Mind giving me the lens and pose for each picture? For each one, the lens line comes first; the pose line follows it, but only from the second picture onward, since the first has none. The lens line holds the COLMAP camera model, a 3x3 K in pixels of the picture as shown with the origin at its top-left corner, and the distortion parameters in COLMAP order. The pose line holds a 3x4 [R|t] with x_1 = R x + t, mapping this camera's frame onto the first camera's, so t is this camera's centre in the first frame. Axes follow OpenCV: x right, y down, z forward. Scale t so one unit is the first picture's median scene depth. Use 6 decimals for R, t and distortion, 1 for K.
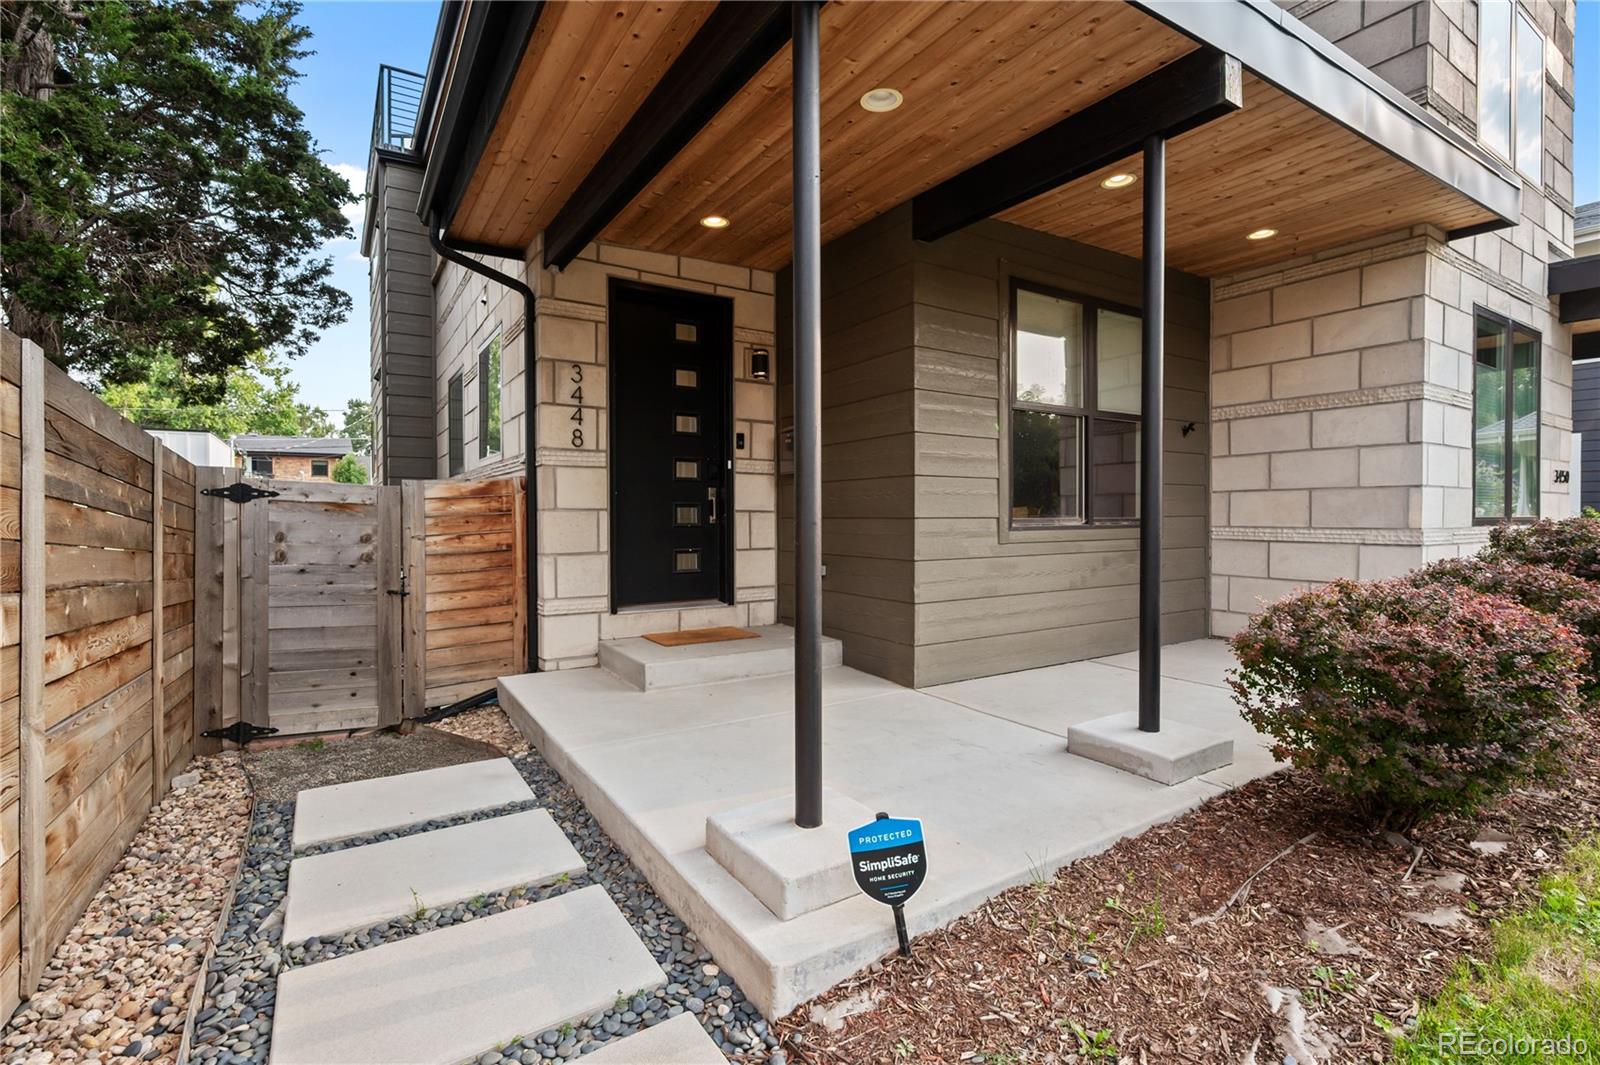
lens RADIAL K [[732.8, 0, 801.6], [0, 732.8, 522.2], [0, 0, 1]] dist [-0.000735, -0.000213]
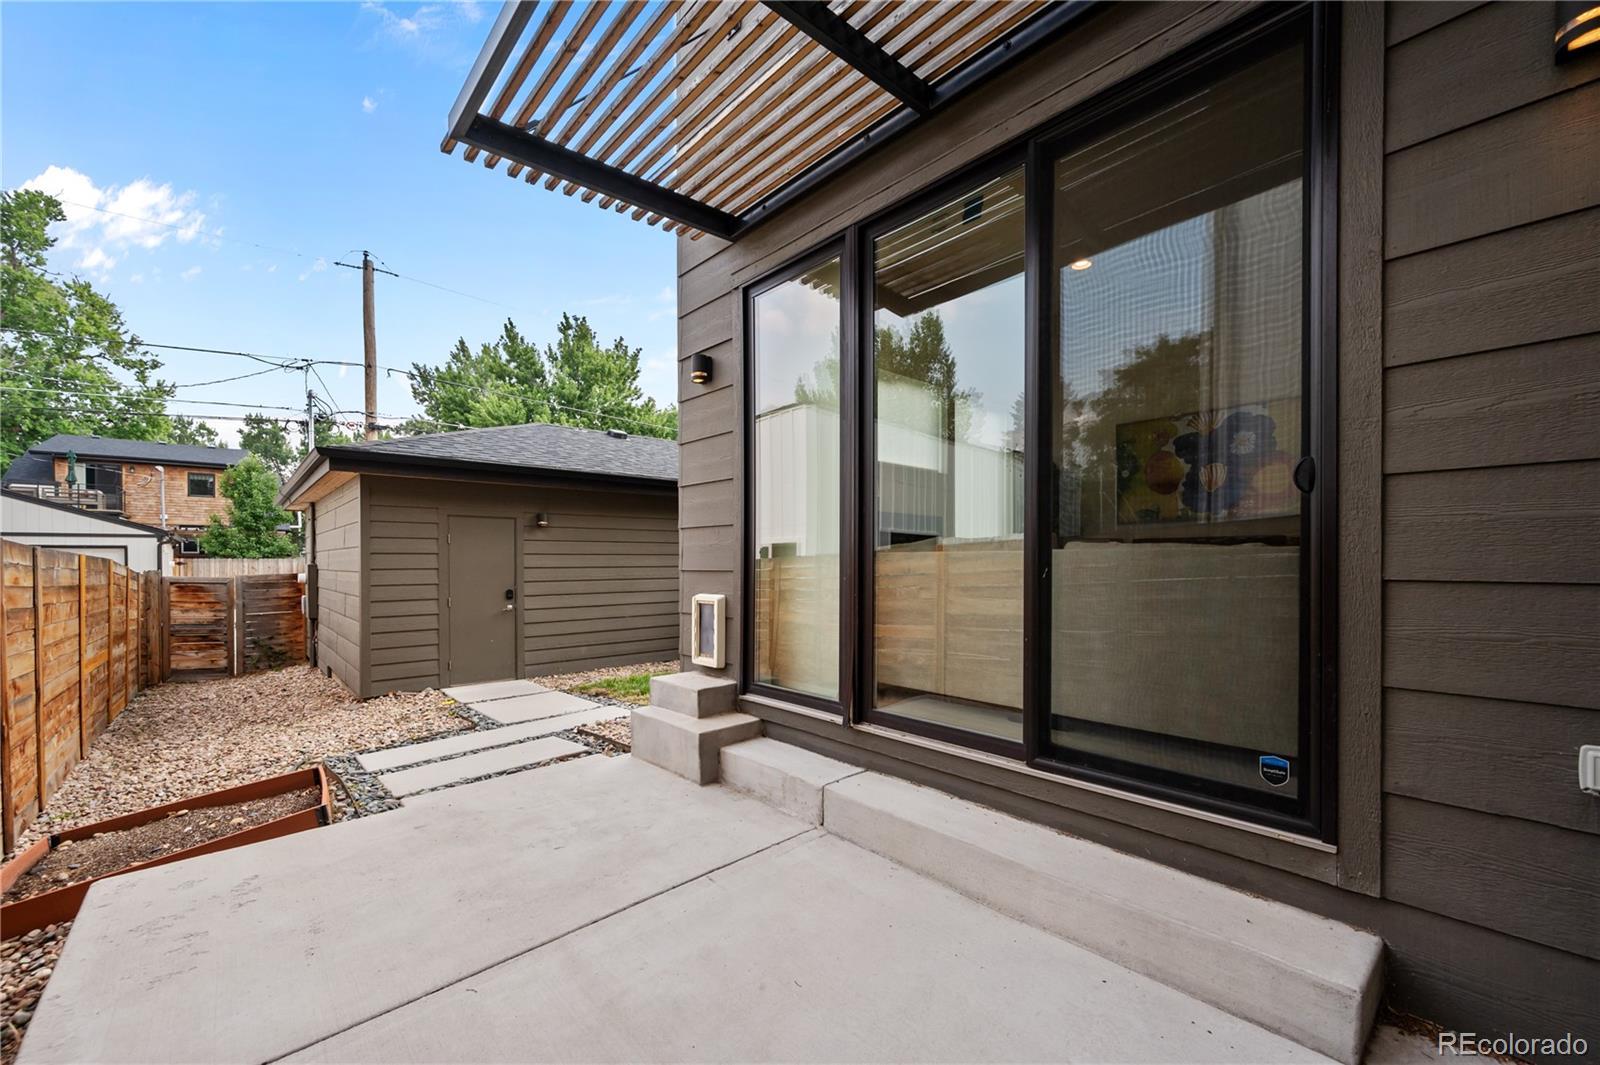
lens RADIAL K [[642.1, 0, 786.2], [0, 642.1, 566.2], [0, 0, 1]] dist [-0.000464, -0.000070]
pose [[0.989137, -0.002646, 0.146974, -0.158059], [0.003091, 0.999991, -0.002799, 0.005513], [-0.146966, 0.003222, 0.989136, 0.251711]]
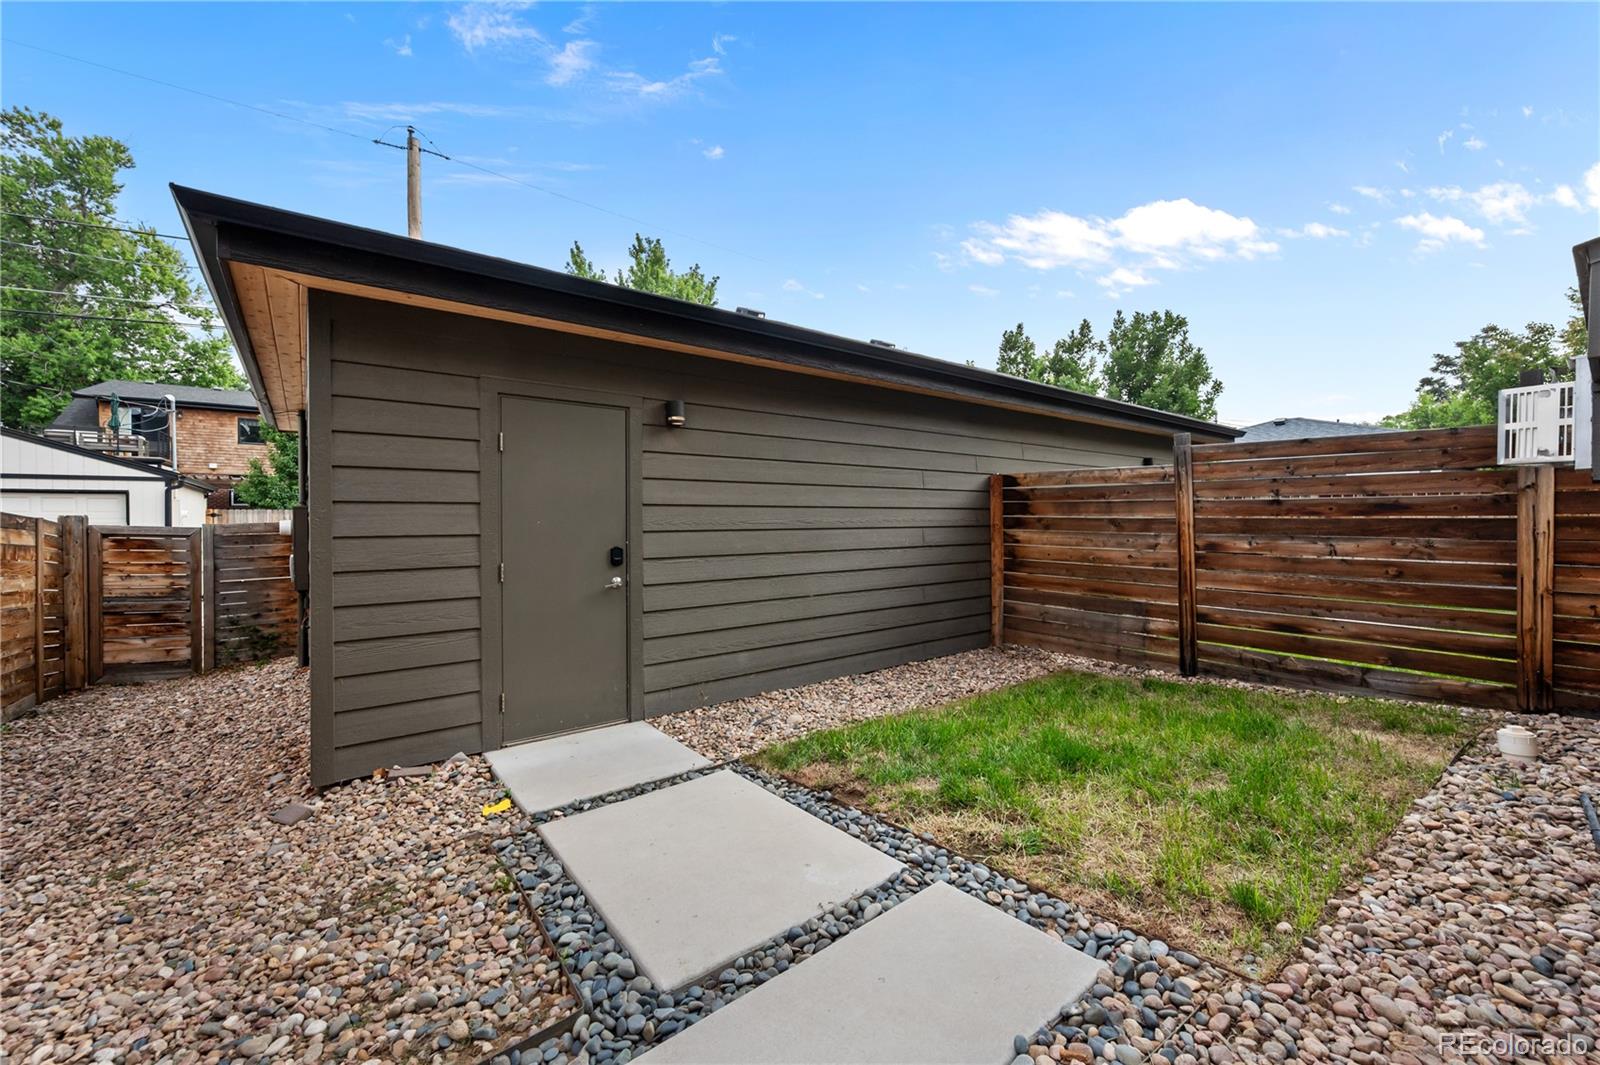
lens RADIAL K [[634.0, 0, 782.6], [0, 634.0, 522.1], [0, 0, 1]] dist [0.001329, 0.000206]
pose [[0.997794, -0.002009, 0.066362, -0.184250], [0.002387, 0.999981, -0.005607, 0.007786], [-0.066349, 0.005753, 0.997780, 0.329940]]
